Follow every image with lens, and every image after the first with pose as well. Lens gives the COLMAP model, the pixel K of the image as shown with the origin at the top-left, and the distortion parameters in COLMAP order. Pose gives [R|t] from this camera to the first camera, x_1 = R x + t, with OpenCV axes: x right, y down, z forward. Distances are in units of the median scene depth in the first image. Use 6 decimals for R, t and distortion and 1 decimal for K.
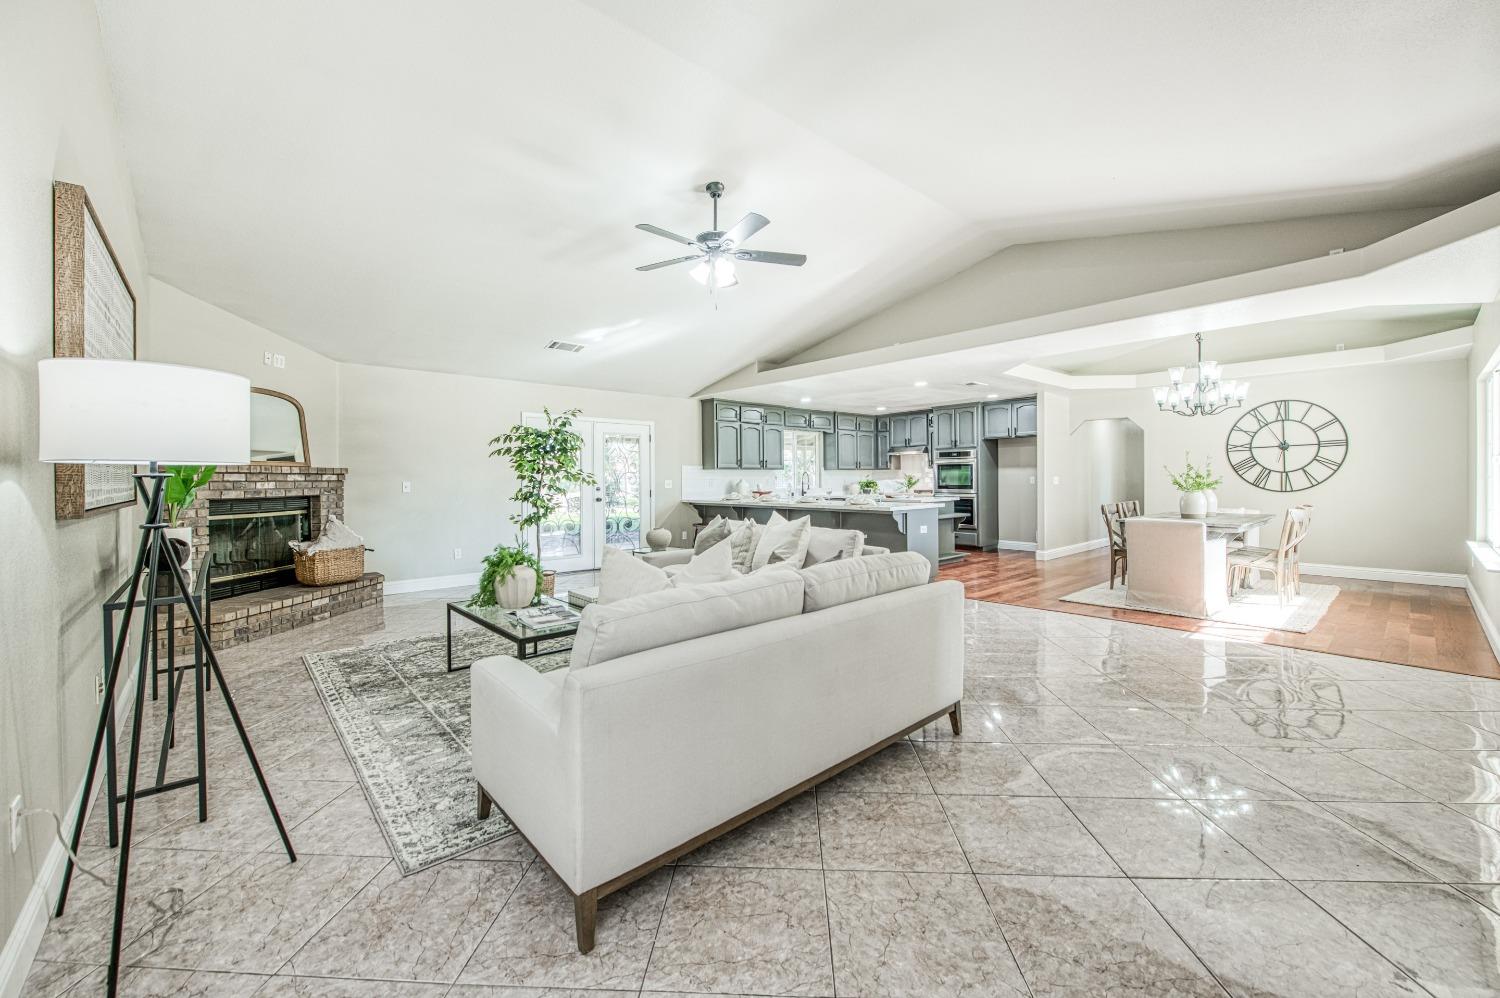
lens RADIAL K [[598.7, 0, 753.5], [0, 598.7, 483.7], [0, 0, 1]] dist [-0.013780, -0.001005]
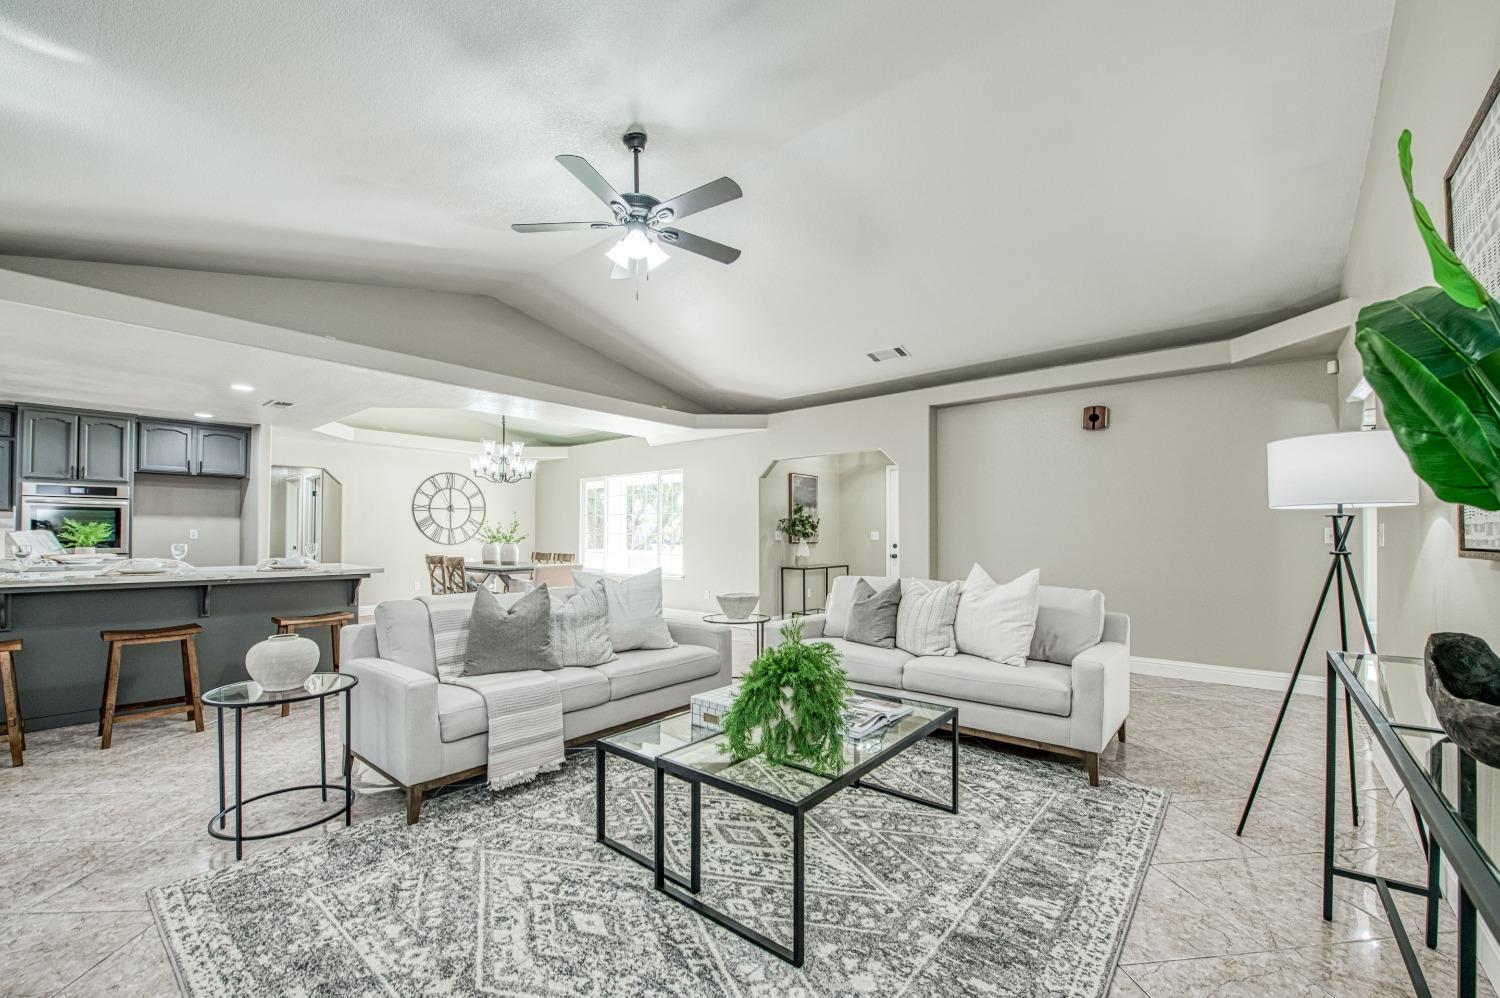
lens RADIAL K [[598.7, 0, 745.0], [0, 598.7, 531.0], [0, 0, 1]] dist [-0.013780, -0.001005]
pose [[-0.128084, 0.015679, 0.991639, -0.453721], [0.005525, 0.999871, -0.015095, 0.007305], [-0.991748, 0.003546, -0.128154, 0.528997]]
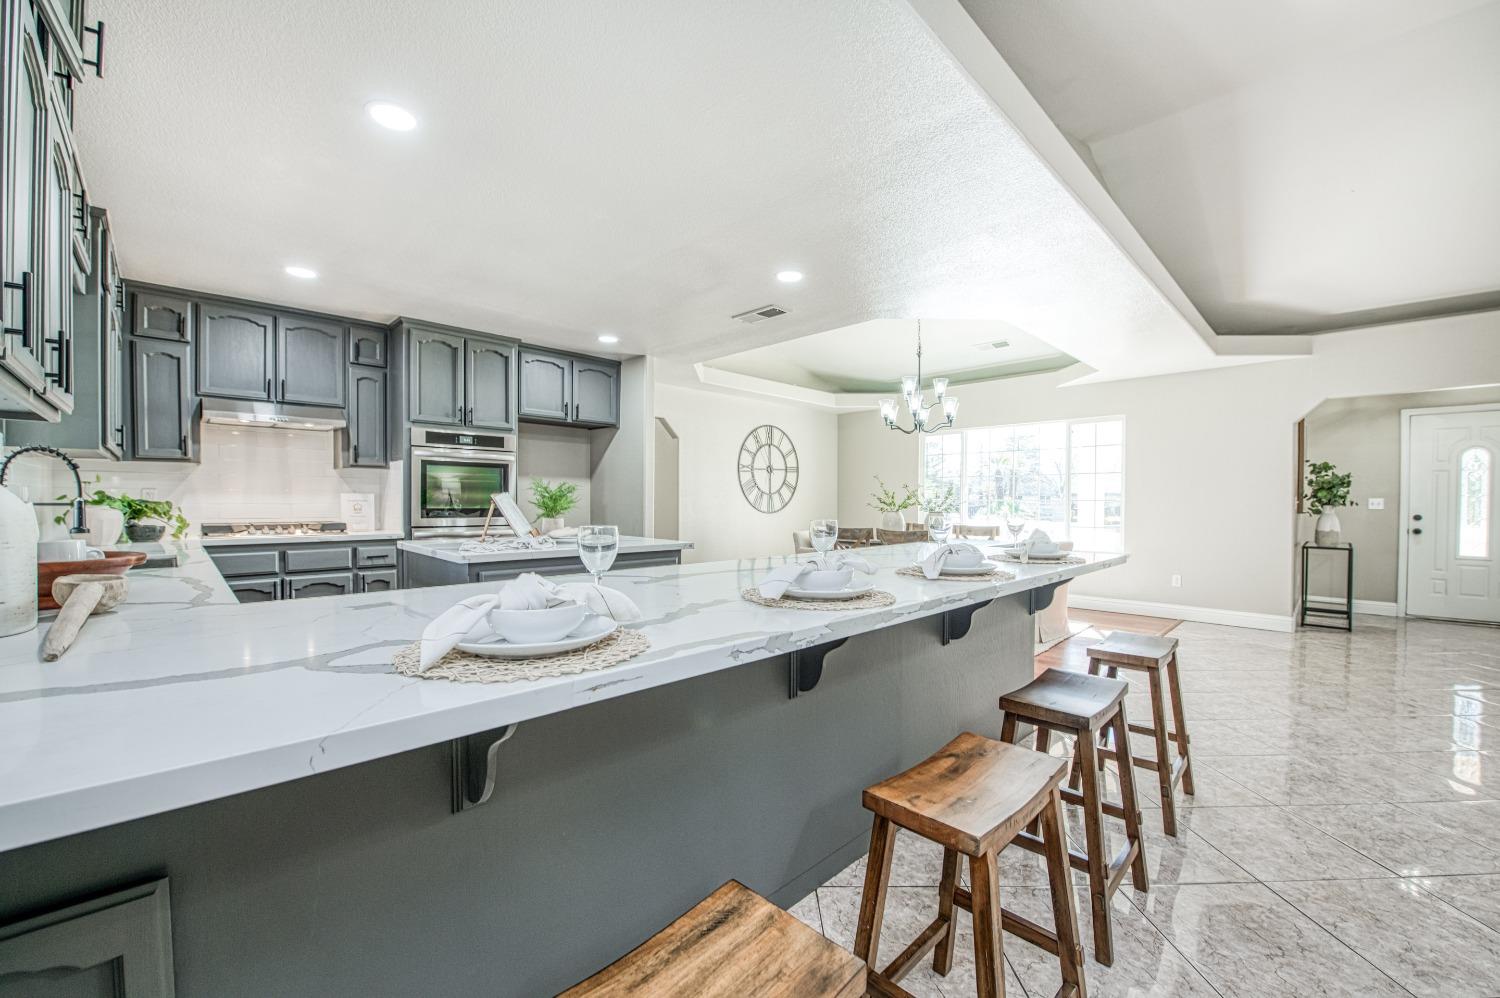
lens RADIAL K [[598.7, 0, 754.4], [0, 598.7, 505.2], [0, 0, 1]] dist [-0.013780, -0.001005]
pose [[-0.035287, 0.003262, 0.999372, -0.159754], [0.002500, 0.999992, -0.003175, 0.003199], [-0.999374, 0.002386, -0.035295, 1.051416]]
